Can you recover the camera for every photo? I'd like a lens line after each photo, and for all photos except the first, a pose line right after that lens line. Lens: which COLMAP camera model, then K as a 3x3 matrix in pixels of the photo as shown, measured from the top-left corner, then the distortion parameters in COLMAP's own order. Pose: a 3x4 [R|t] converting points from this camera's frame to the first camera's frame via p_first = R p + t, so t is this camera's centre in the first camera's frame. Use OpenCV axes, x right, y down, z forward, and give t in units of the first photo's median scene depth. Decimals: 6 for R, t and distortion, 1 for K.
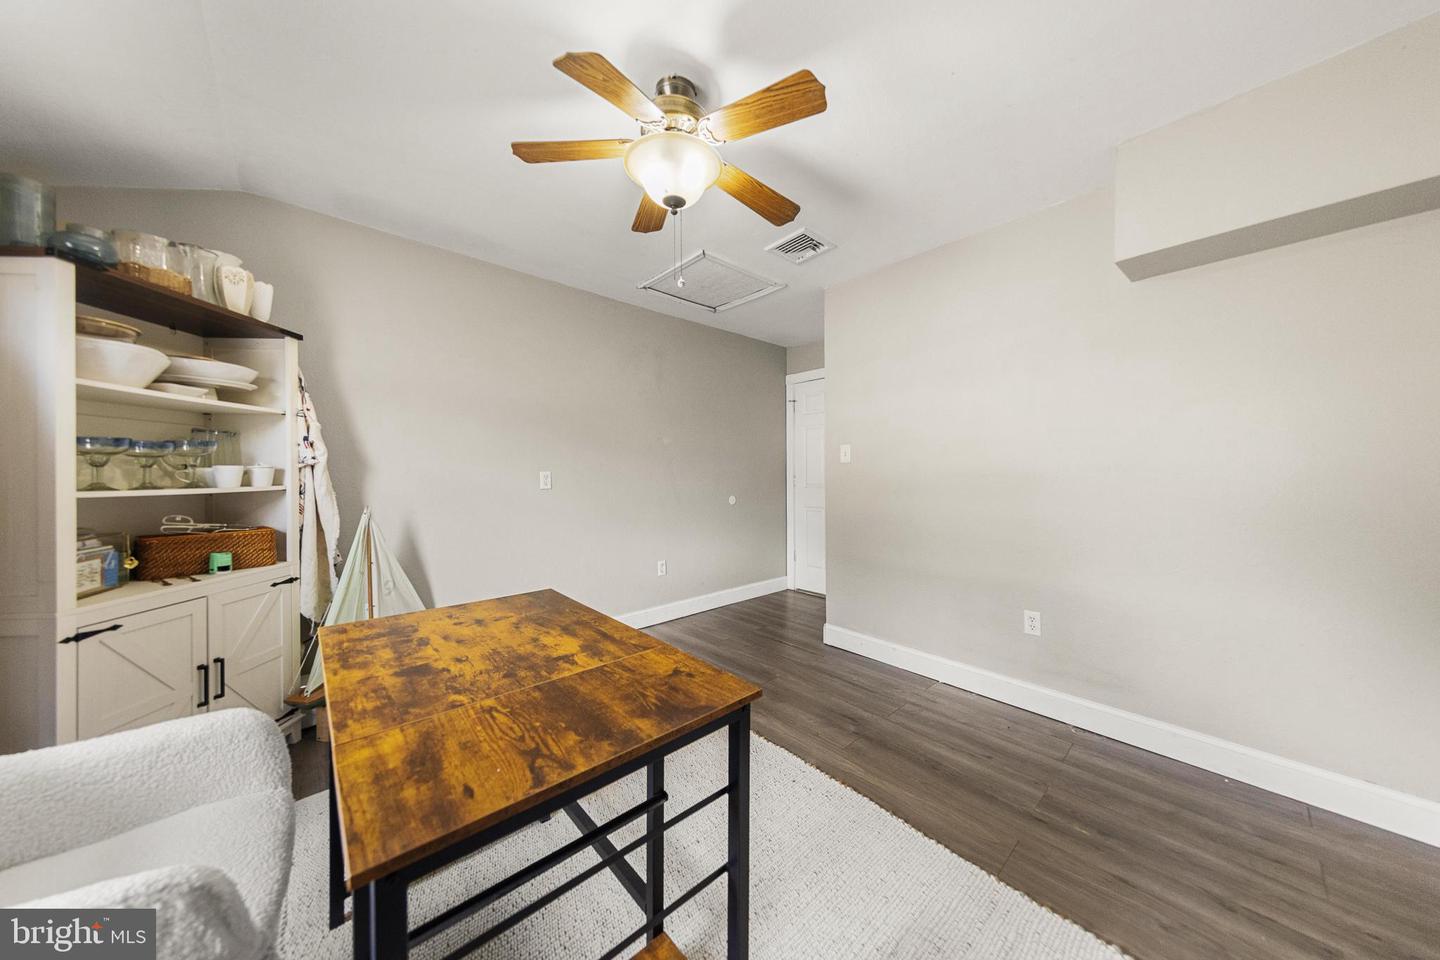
lens RADIAL K [[480.8, 0, 718.4], [0, 480.8, 477.8], [0, 0, 1]] dist [0.006047, -0.000228]
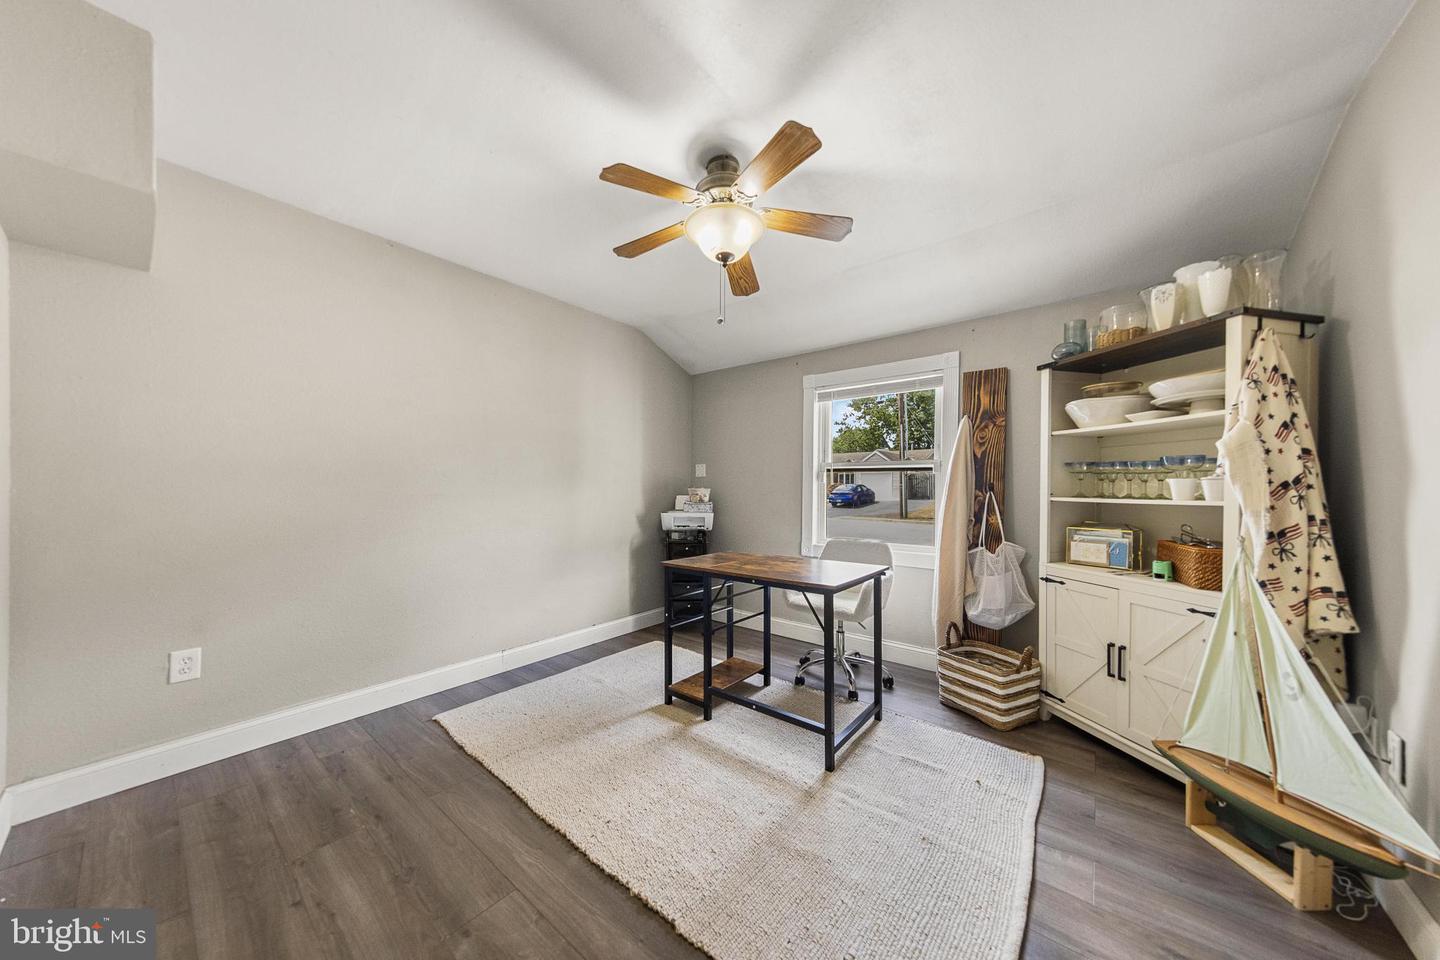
lens RADIAL K [[480.8, 0, 722.2], [0, 480.8, 485.0], [0, 0, 1]] dist [0.006047, -0.000228]
pose [[-0.987259, -0.003299, -0.159089, 0.092687], [-0.004086, 0.999981, 0.004622, -0.012553], [0.159071, 0.005214, -0.987253, 1.941929]]
